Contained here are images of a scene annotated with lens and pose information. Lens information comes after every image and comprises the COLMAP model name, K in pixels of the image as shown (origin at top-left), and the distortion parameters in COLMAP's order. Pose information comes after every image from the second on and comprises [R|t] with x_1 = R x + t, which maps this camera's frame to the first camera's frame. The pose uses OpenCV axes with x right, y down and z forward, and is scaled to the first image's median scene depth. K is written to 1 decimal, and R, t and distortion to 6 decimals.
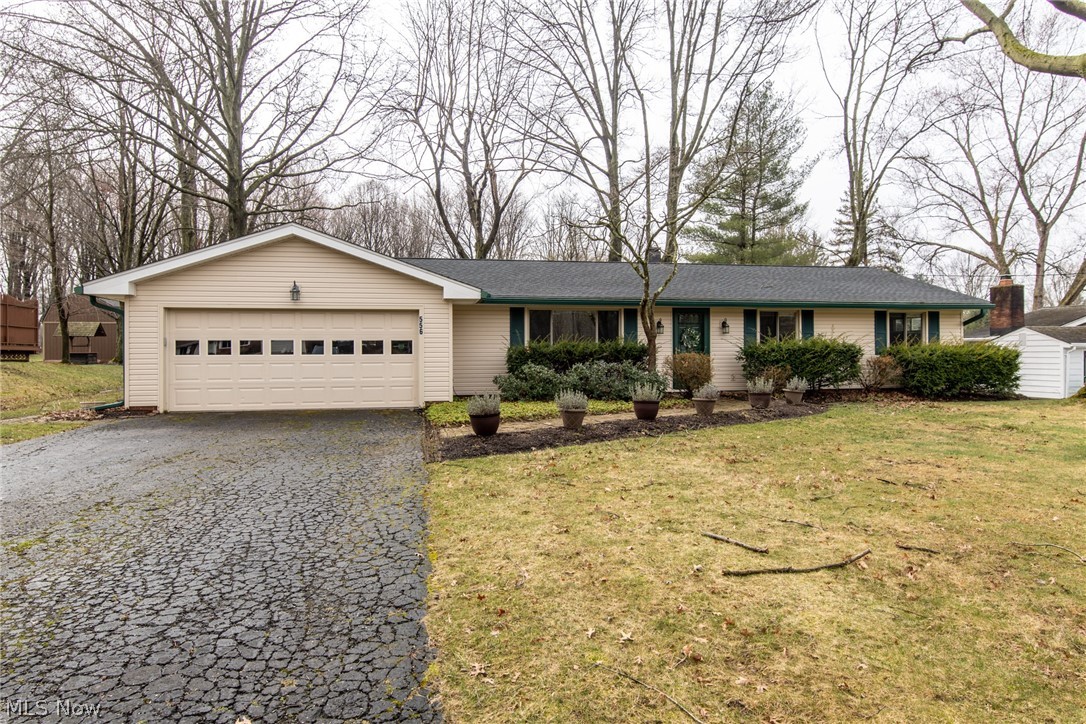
lens RADIAL K [[649.5, 0, 542.1], [0, 649.5, 361.2], [0, 0, 1]] dist [-0.002108, -0.000781]
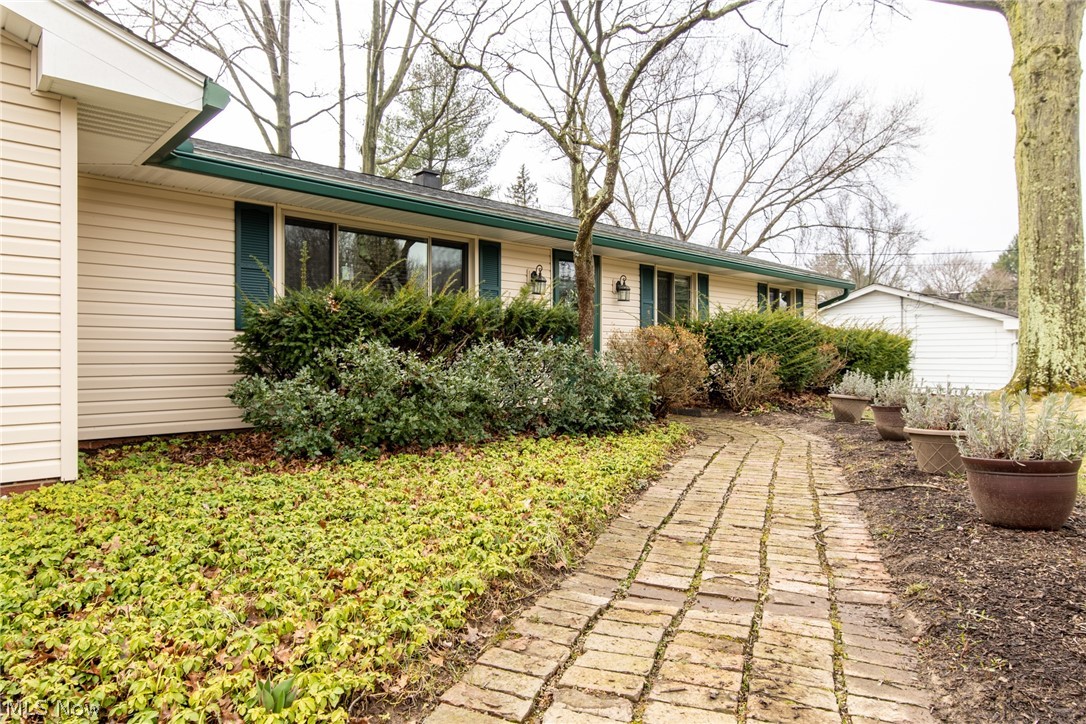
lens RADIAL K [[649.5, 0, 543.4], [0, 649.5, 359.4], [0, 0, 1]] dist [-0.002108, -0.000781]
pose [[0.837063, -0.001882, 0.547104, -0.043854], [0.005072, 0.999978, -0.004320, 0.005328], [-0.547084, 0.006391, 0.837054, 0.236307]]
